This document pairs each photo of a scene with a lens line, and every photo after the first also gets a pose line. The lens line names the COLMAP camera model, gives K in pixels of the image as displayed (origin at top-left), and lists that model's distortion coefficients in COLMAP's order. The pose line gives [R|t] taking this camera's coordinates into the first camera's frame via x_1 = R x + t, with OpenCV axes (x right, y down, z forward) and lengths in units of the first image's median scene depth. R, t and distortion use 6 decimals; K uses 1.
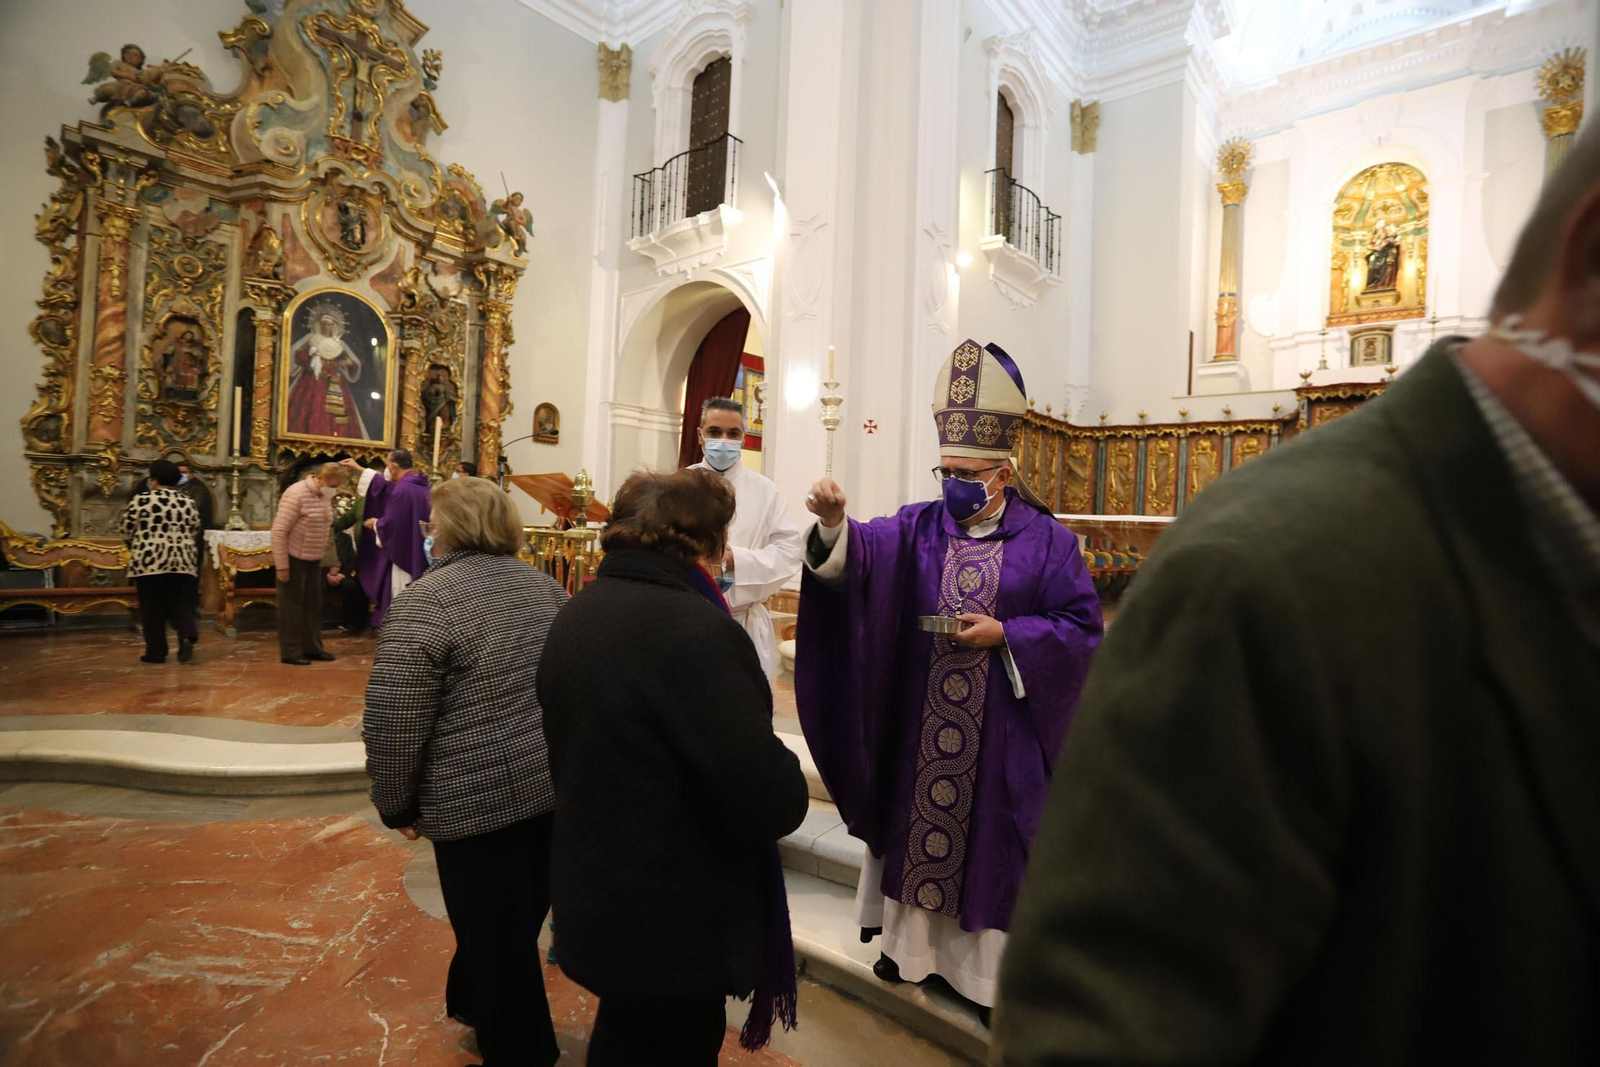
lens RADIAL K [[774.5, 0, 805.3], [0, 774.5, 538.6], [0, 0, 1]] dist [-0.071477, 0.030196]
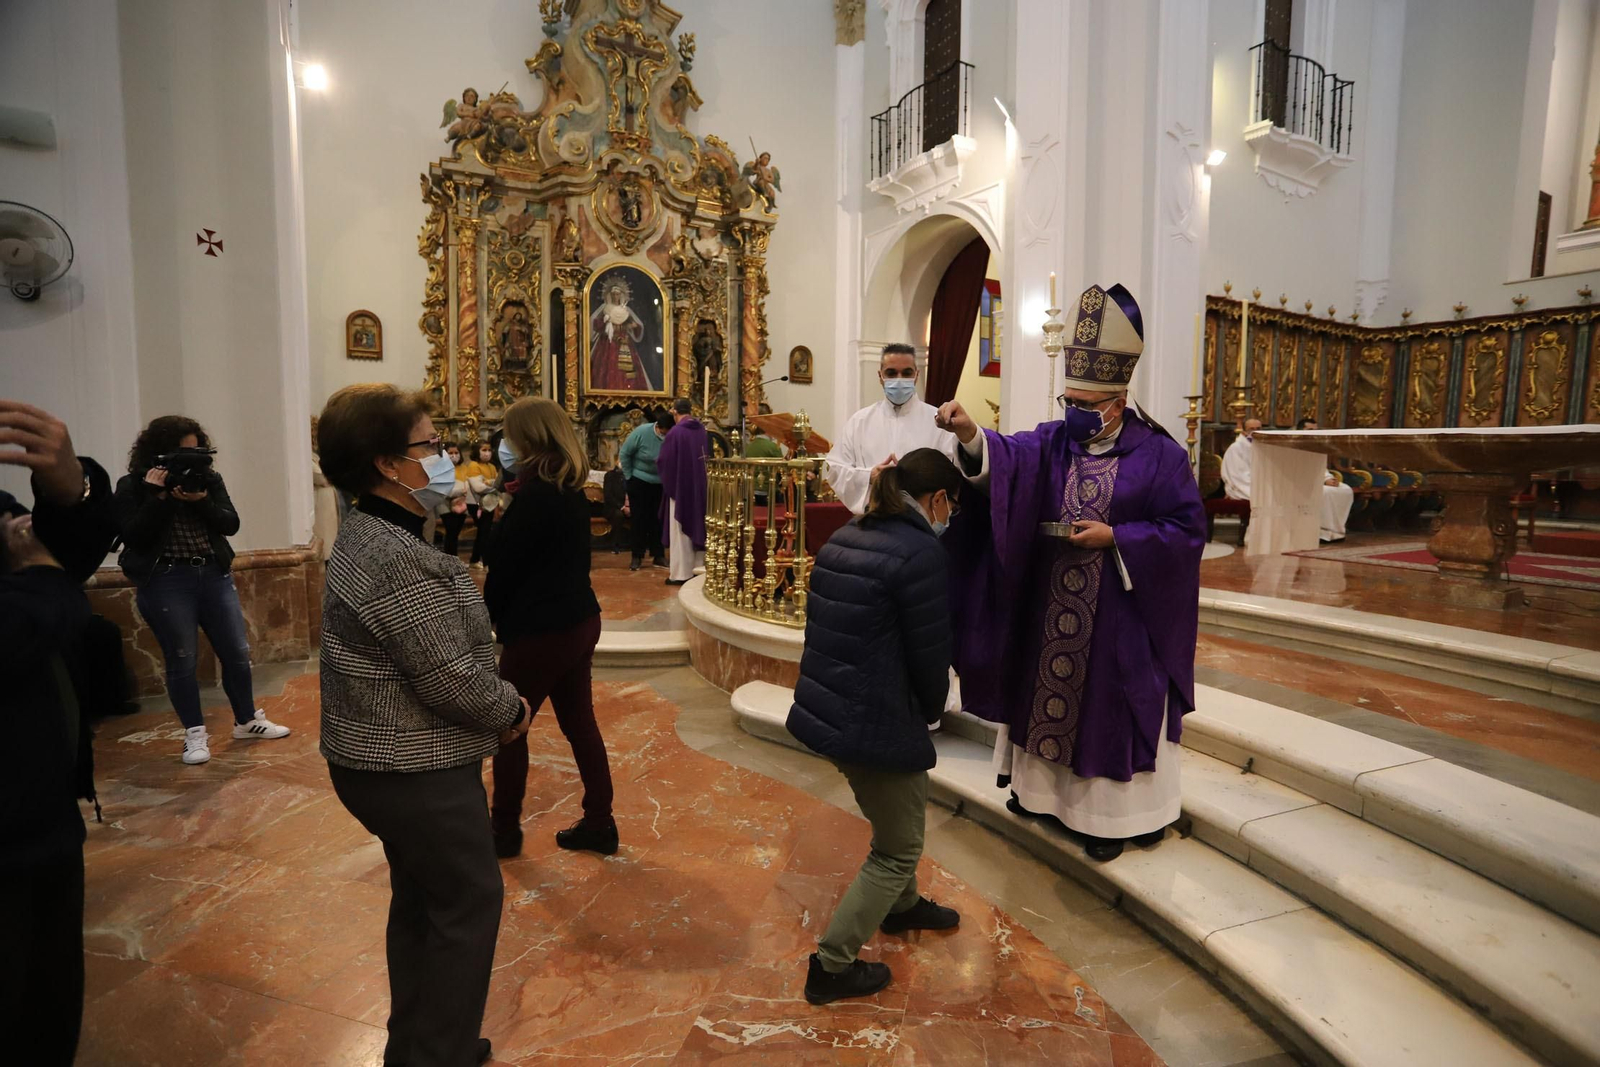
lens RADIAL K [[774.5, 0, 804.1], [0, 774.5, 536.6], [0, 0, 1]] dist [-0.074395, 0.032272]
pose [[0.941344, 0.000761, -0.337448, 0.043126], [0.028686, 0.996197, 0.082269, 0.002858], [0.336227, -0.087123, 0.937742, -0.053603]]
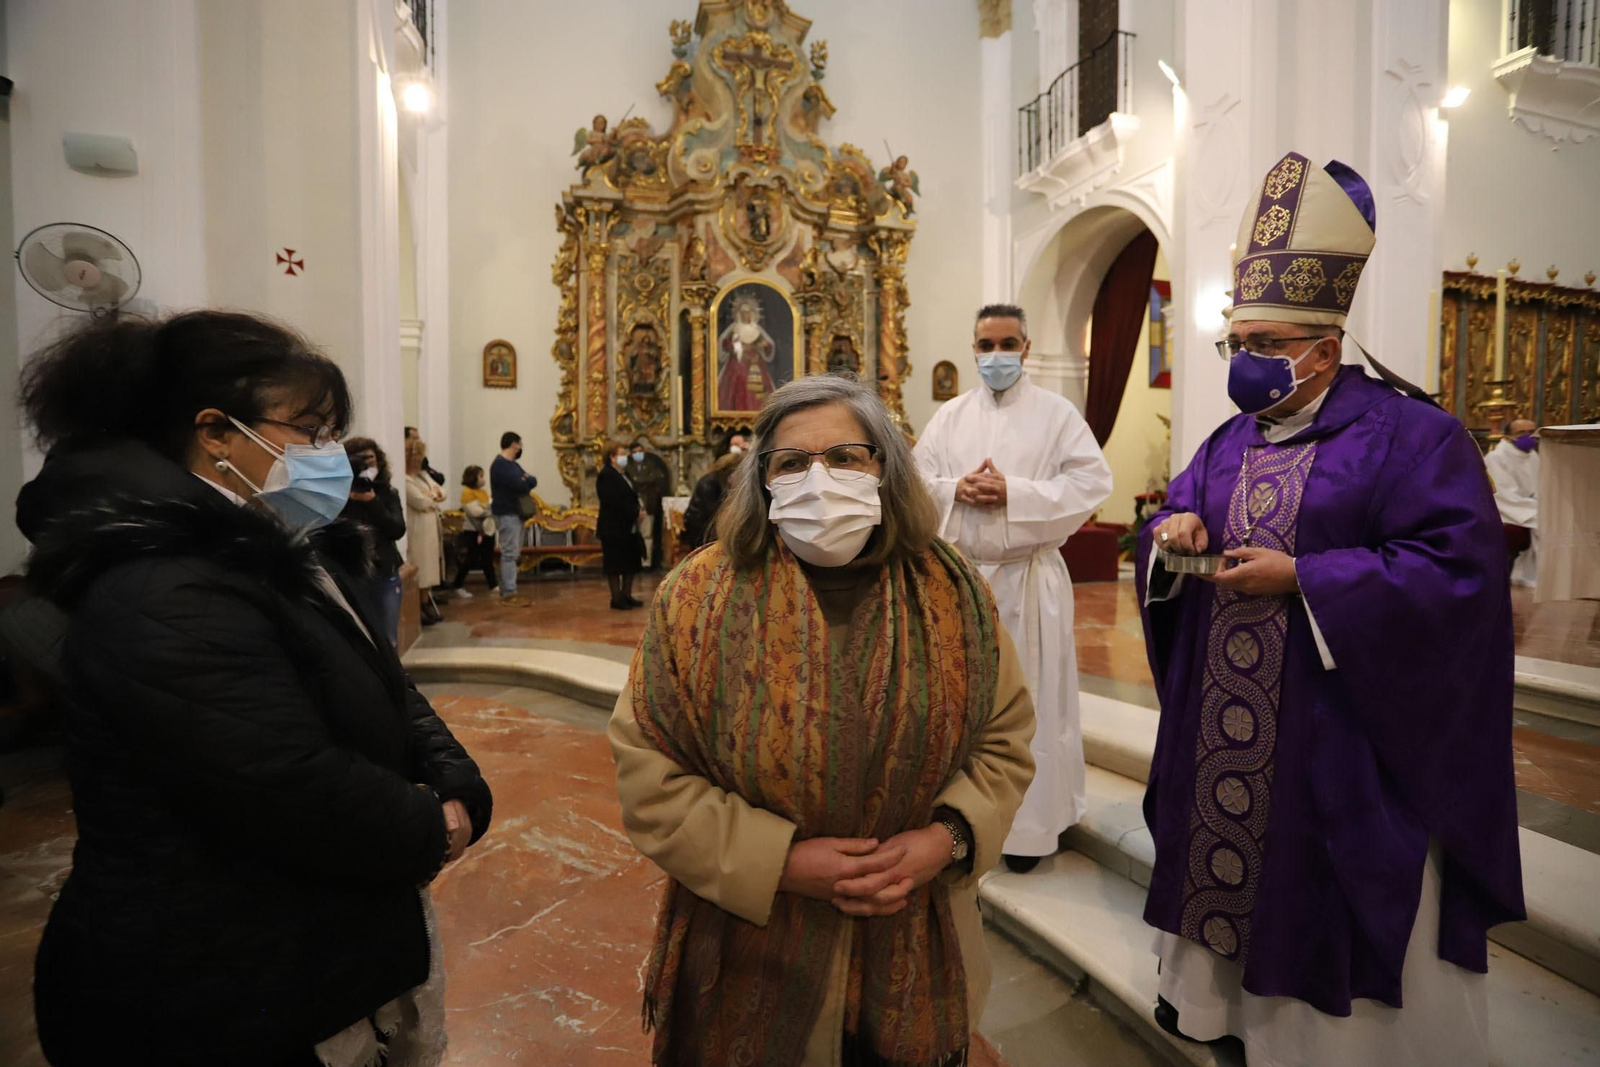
lens RADIAL K [[773.9, 0, 800.2], [0, 773.9, 536.2], [0, 0, 1]] dist [-0.080716, 0.030351]
pose [[0.848605, -0.009670, -0.528938, 0.039123], [0.035727, 0.998598, 0.039061, 0.007974], [0.527819, -0.052045, 0.847761, 0.041386]]
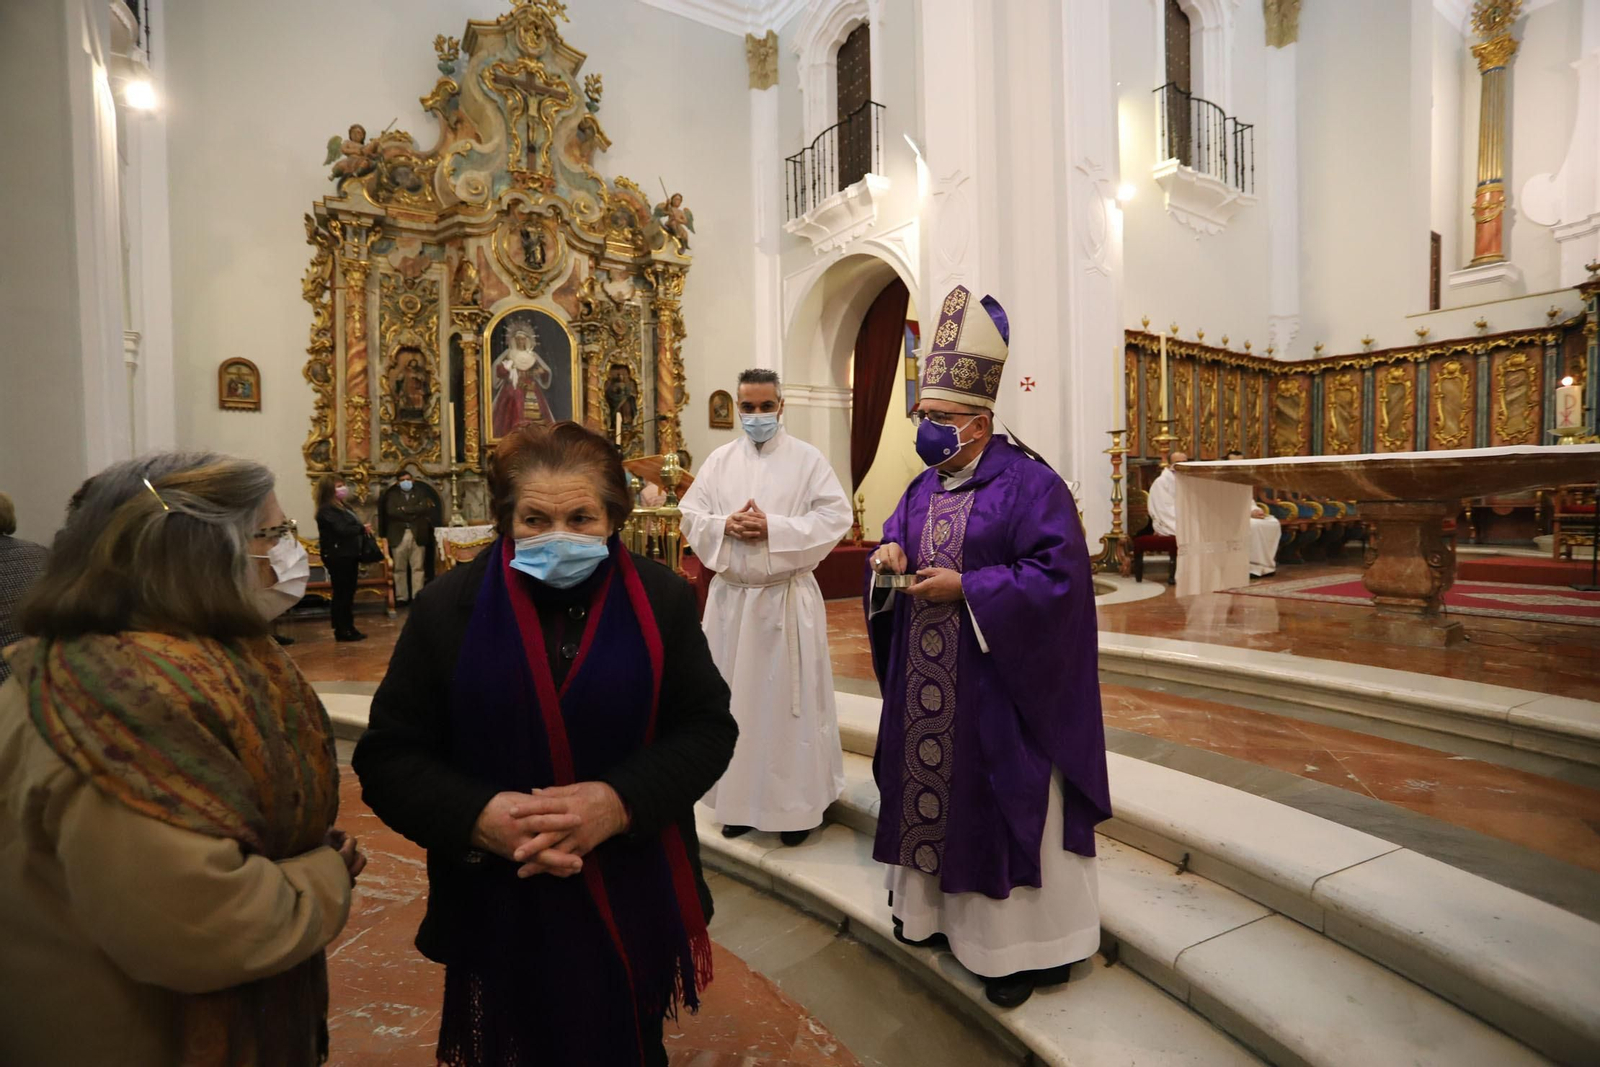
lens RADIAL K [[775.3, 0, 804.4], [0, 775.3, 537.4], [0, 0, 1]] dist [-0.076416, 0.033774]
pose [[0.961845, -0.046545, -0.269608, 0.058488], [0.055522, 0.998125, 0.025763, 0.003884], [0.267903, -0.039749, 0.962625, 0.005692]]
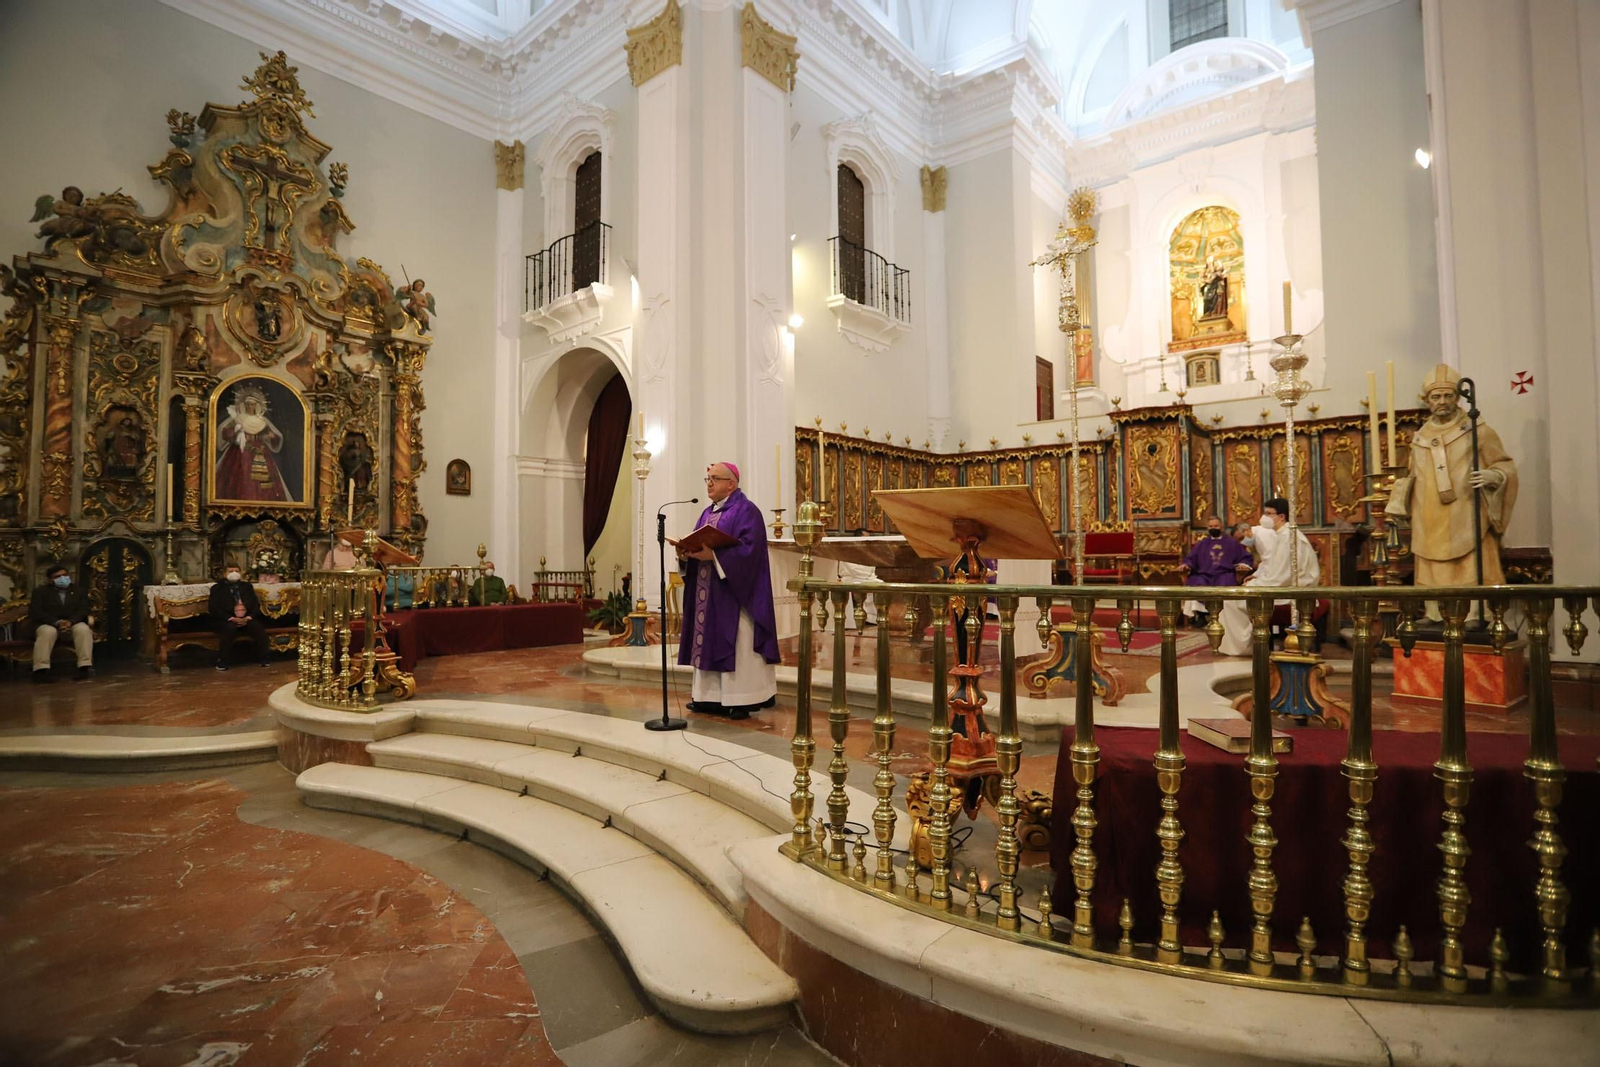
lens RADIAL K [[774.4, 0, 805.6], [0, 774.4, 538.8], [0, 0, 1]] dist [-0.070132, 0.027986]
pose [[0.998477, -0.051351, 0.020150, 0.171628], [0.052050, 0.998001, -0.035842, 0.008397], [-0.018269, 0.036837, 0.999154, -0.152487]]
